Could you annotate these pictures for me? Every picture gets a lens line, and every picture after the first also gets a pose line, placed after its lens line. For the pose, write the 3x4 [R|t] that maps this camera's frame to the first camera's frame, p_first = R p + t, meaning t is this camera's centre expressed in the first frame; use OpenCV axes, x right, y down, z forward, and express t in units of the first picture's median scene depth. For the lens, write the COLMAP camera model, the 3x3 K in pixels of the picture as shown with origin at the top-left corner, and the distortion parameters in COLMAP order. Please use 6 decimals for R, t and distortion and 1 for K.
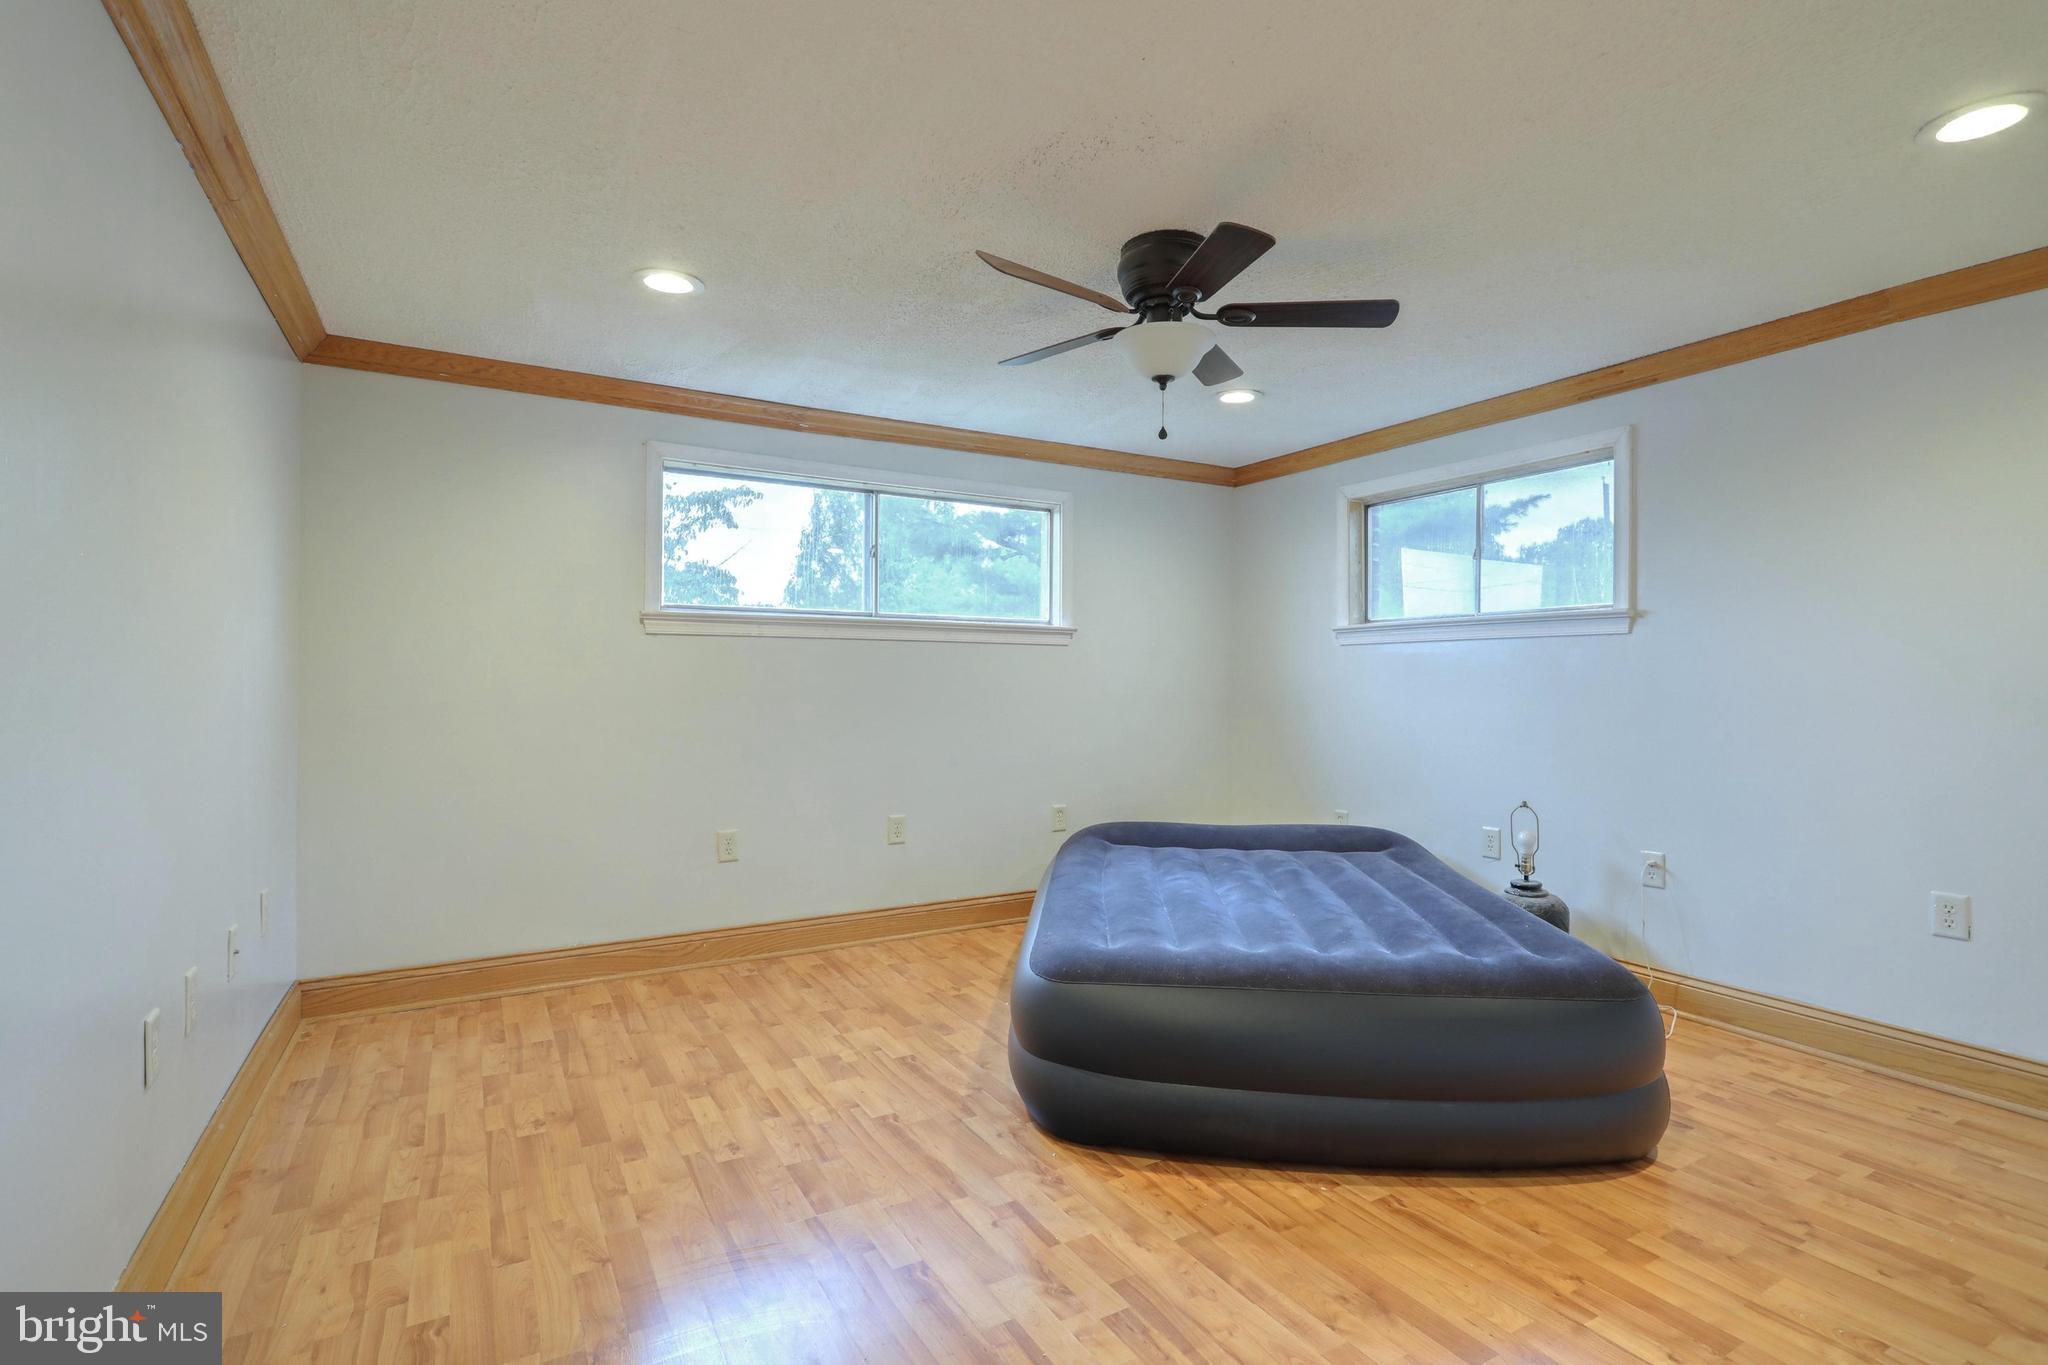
lens RADIAL K [[998.5, 0, 1028.5], [0, 998.5, 630.0], [0, 0, 1]] dist [-0.003584, -0.000645]
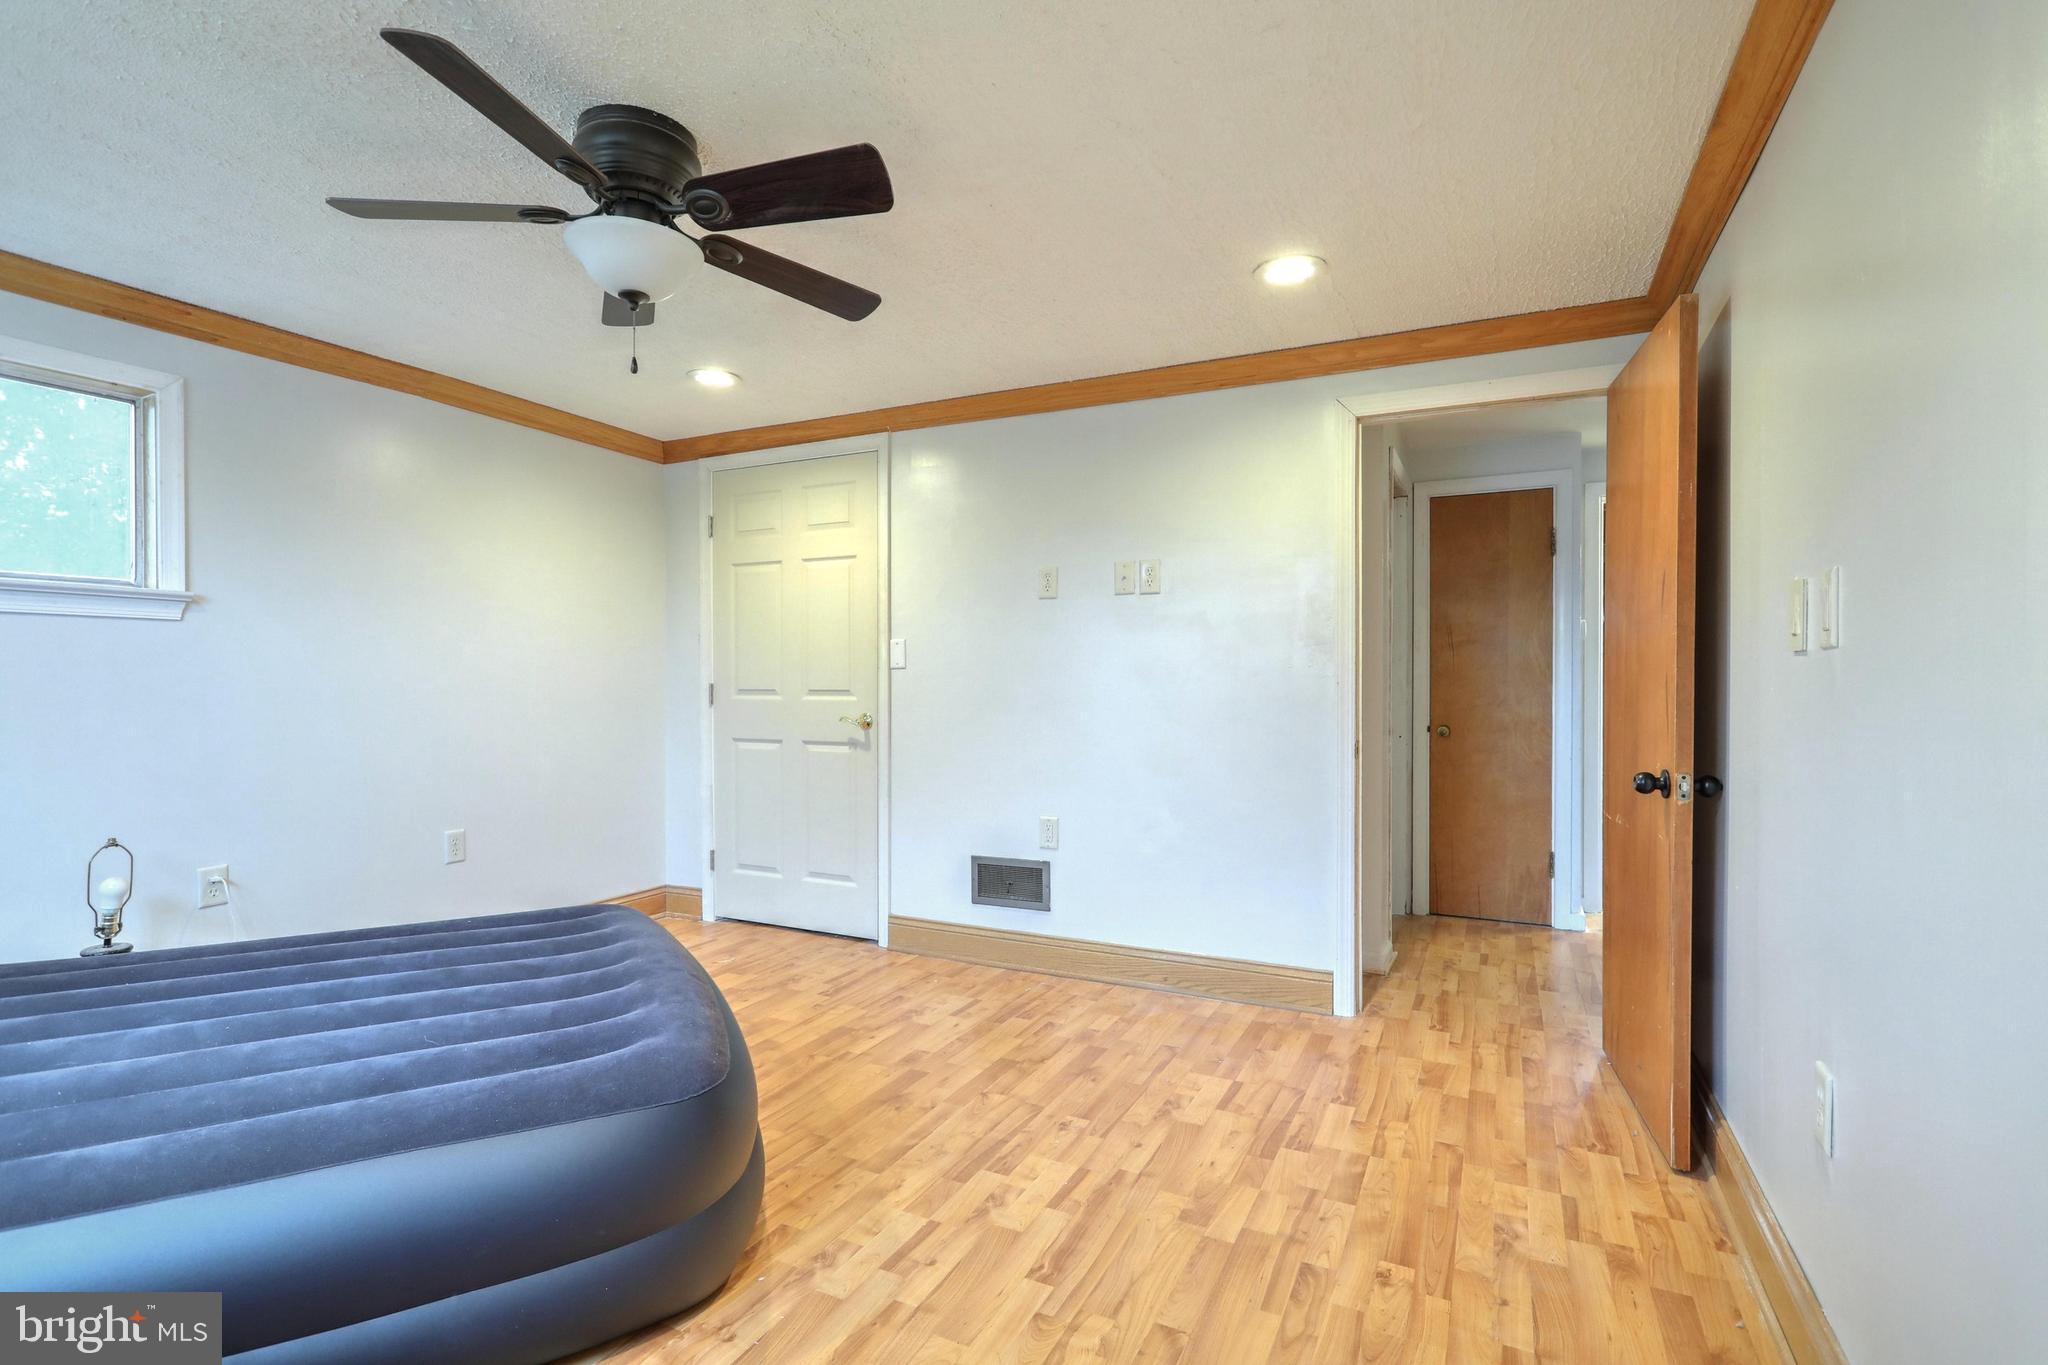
lens RADIAL K [[967.4, 0, 1024.0], [0, 967.4, 682.5], [0, 0, 1]] dist [0.002375, 0.000198]
pose [[-0.560518, -0.010201, 0.828079, -0.859128], [-0.047044, 0.998702, -0.019541, 0.064460], [-0.826805, -0.049909, -0.560271, 1.513124]]
